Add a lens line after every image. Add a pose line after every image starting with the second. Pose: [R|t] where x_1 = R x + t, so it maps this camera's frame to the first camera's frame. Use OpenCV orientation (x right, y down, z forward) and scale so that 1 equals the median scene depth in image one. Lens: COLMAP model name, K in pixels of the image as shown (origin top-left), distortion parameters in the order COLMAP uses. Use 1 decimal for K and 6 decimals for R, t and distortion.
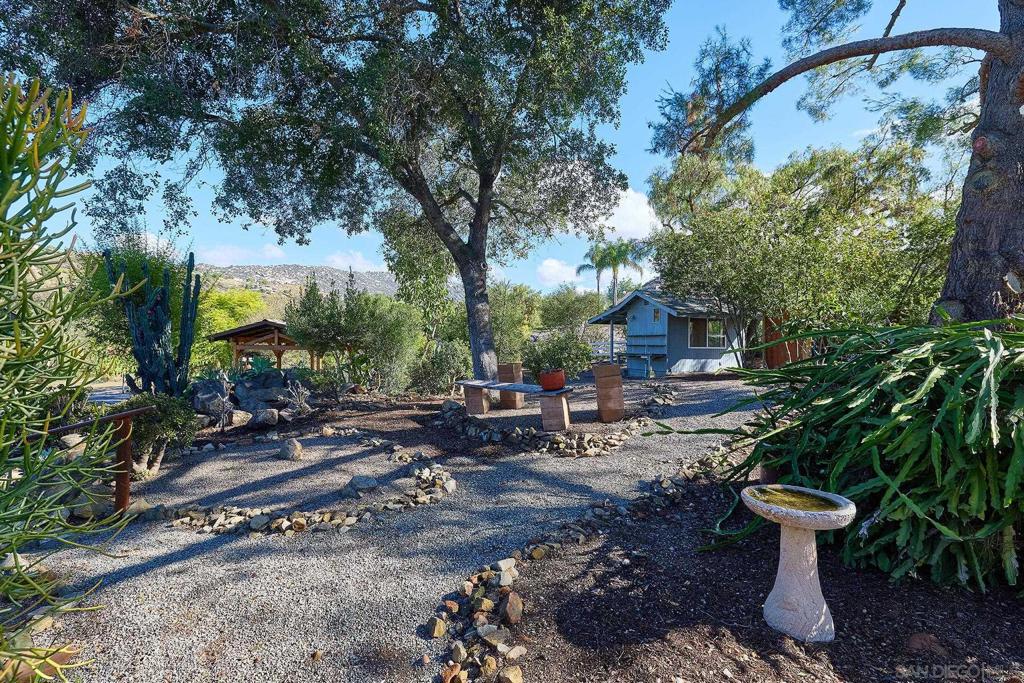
lens RADIAL K [[477.5, 0, 513.4], [0, 477.5, 344.1], [0, 0, 1]] dist [0.001397, 0.000446]
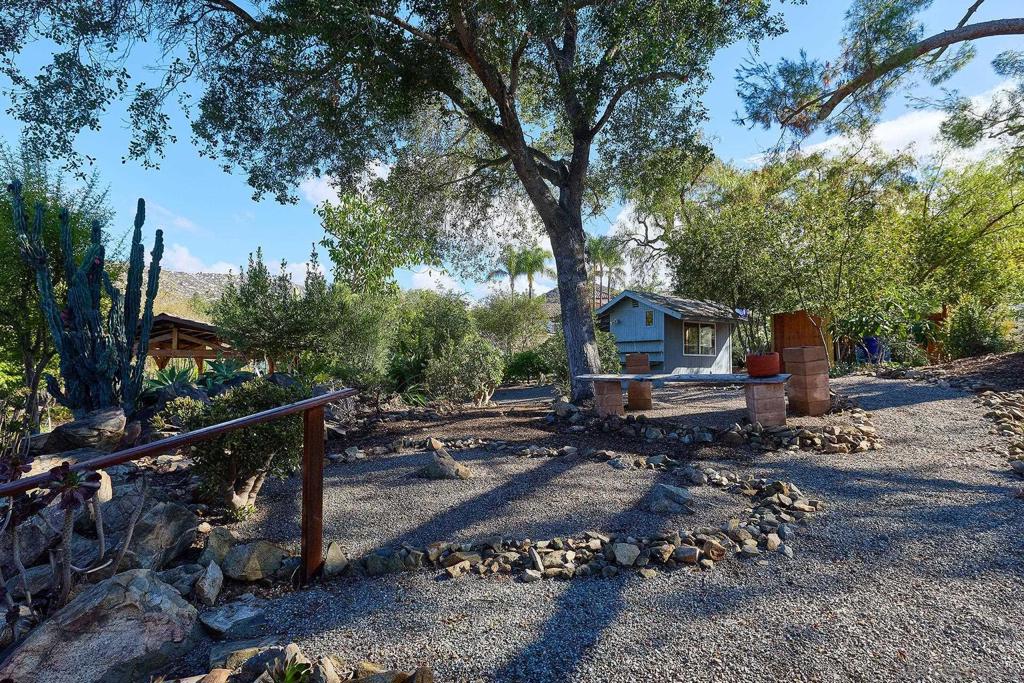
lens RADIAL K [[543.2, 0, 511.3], [0, 543.2, 342.1], [0, 0, 1]] dist [-0.001764, 0.001242]
pose [[0.971317, 0.008924, 0.237621, -0.314339], [0.001111, 0.999114, -0.042066, 0.043073], [-0.237786, 0.041124, 0.970447, 0.117319]]
